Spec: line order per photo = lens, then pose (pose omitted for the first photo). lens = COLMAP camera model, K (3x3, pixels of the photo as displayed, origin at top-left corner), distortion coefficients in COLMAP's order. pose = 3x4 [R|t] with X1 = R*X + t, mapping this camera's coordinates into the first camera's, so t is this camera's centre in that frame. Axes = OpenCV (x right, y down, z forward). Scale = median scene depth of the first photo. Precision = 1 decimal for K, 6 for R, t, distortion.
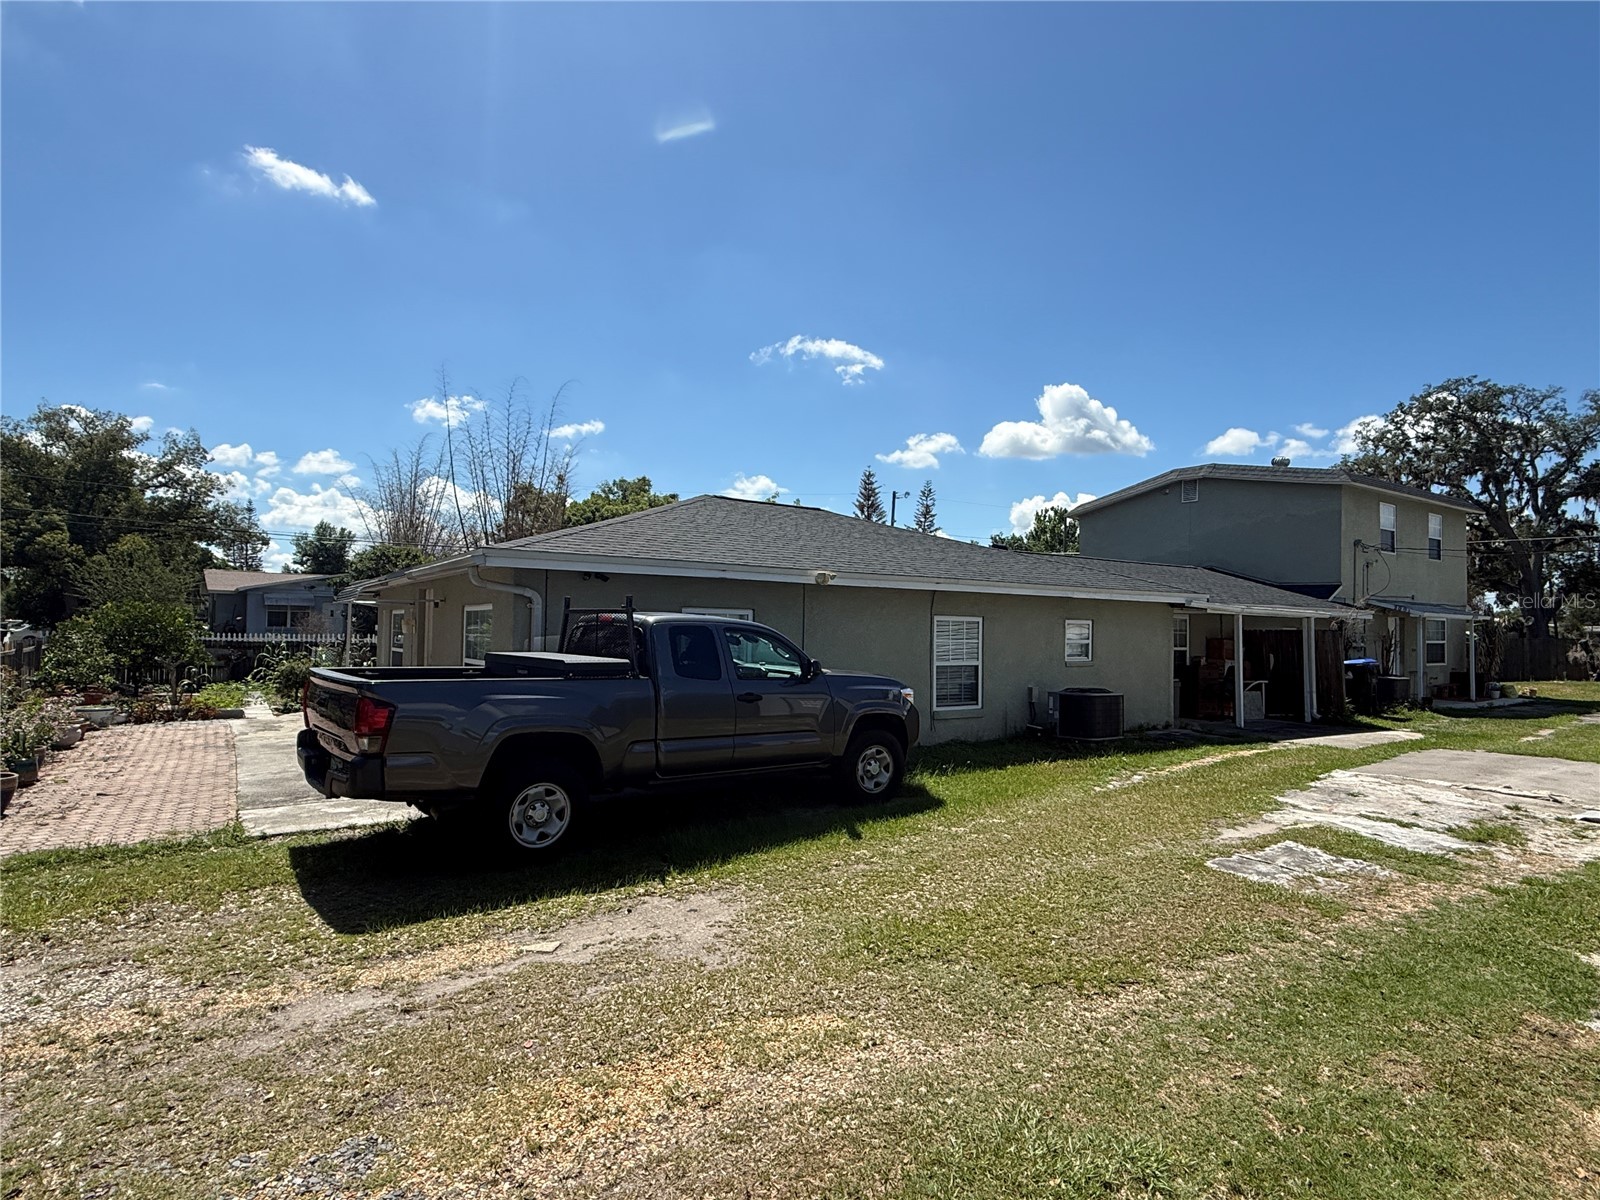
lens RADIAL K [[862.1, 0, 784.2], [0, 862.1, 622.5], [0, 0, 1]] dist [0.001272, 0.000367]
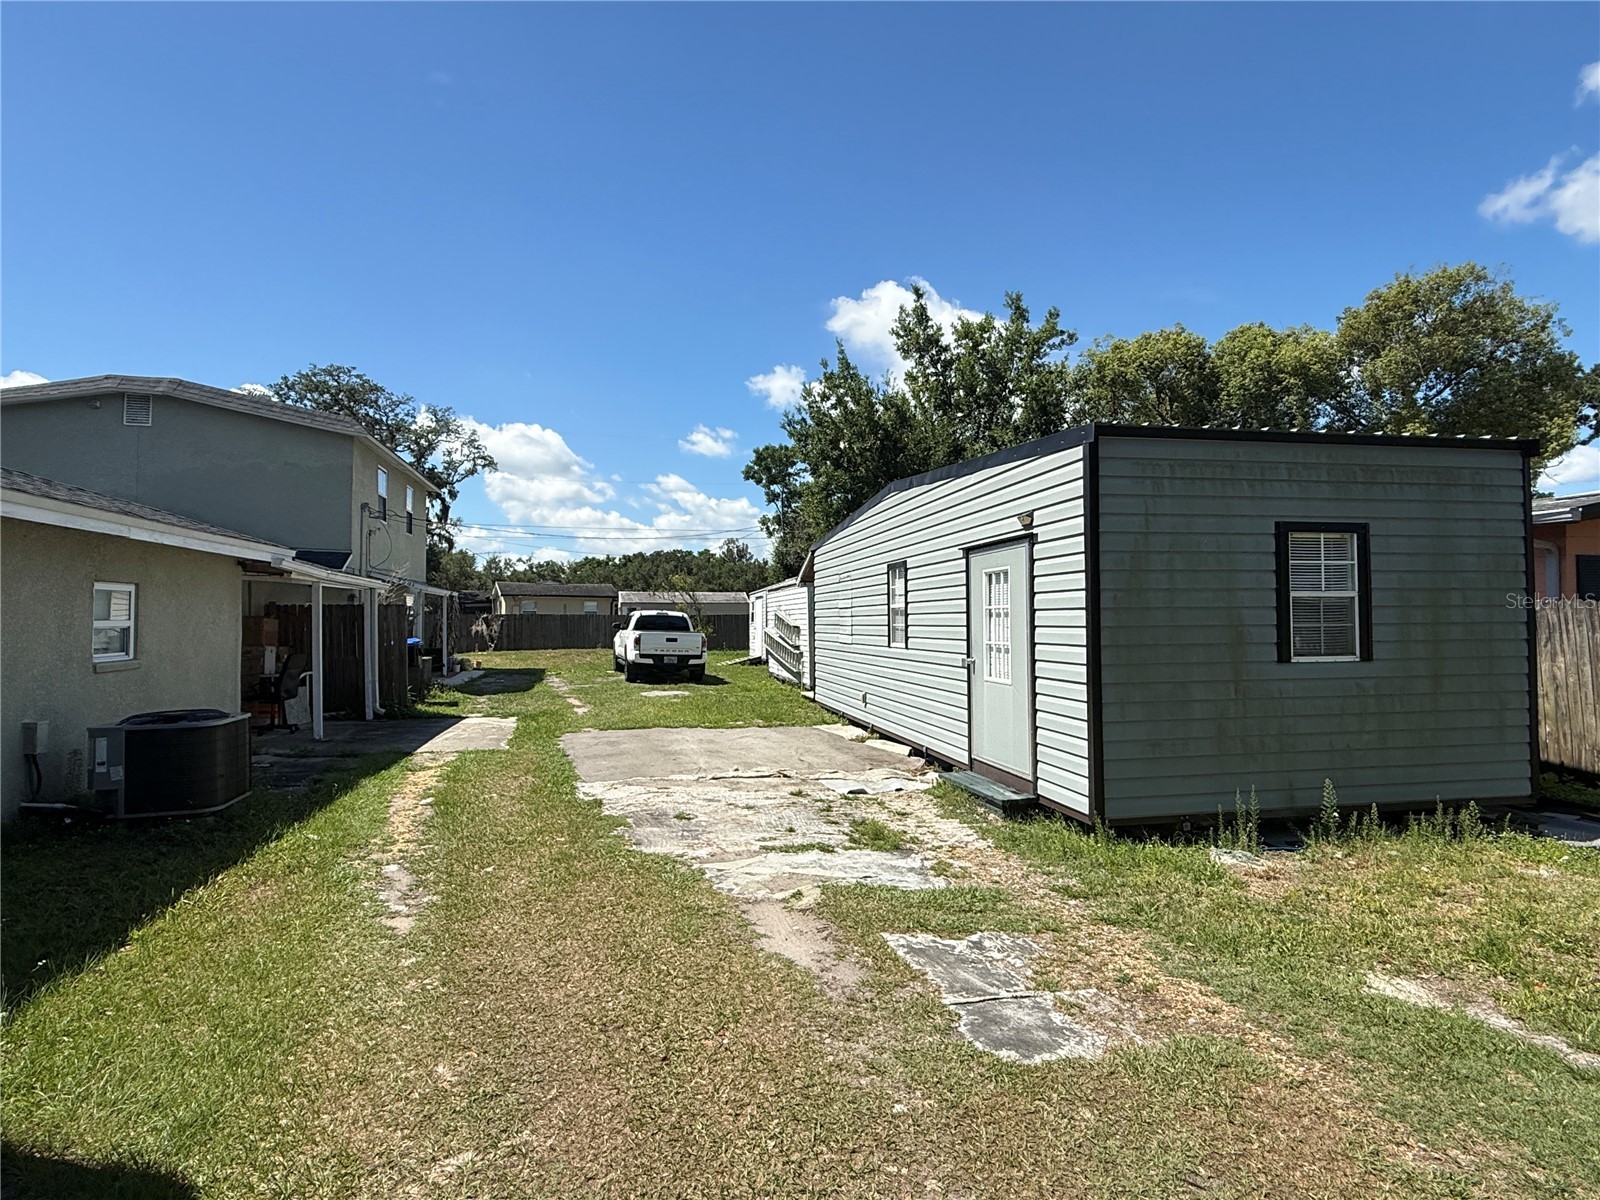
lens RADIAL K [[879.3, 0, 800.0], [0, 879.3, 600.0], [0, 0, 1]] dist [0.009260, 0.000833]
pose [[0.366210, 0.003823, 0.930524, -0.006090], [-0.000866, 0.999993, -0.003768, 0.005697], [-0.930532, 0.000574, 0.366210, 0.259449]]
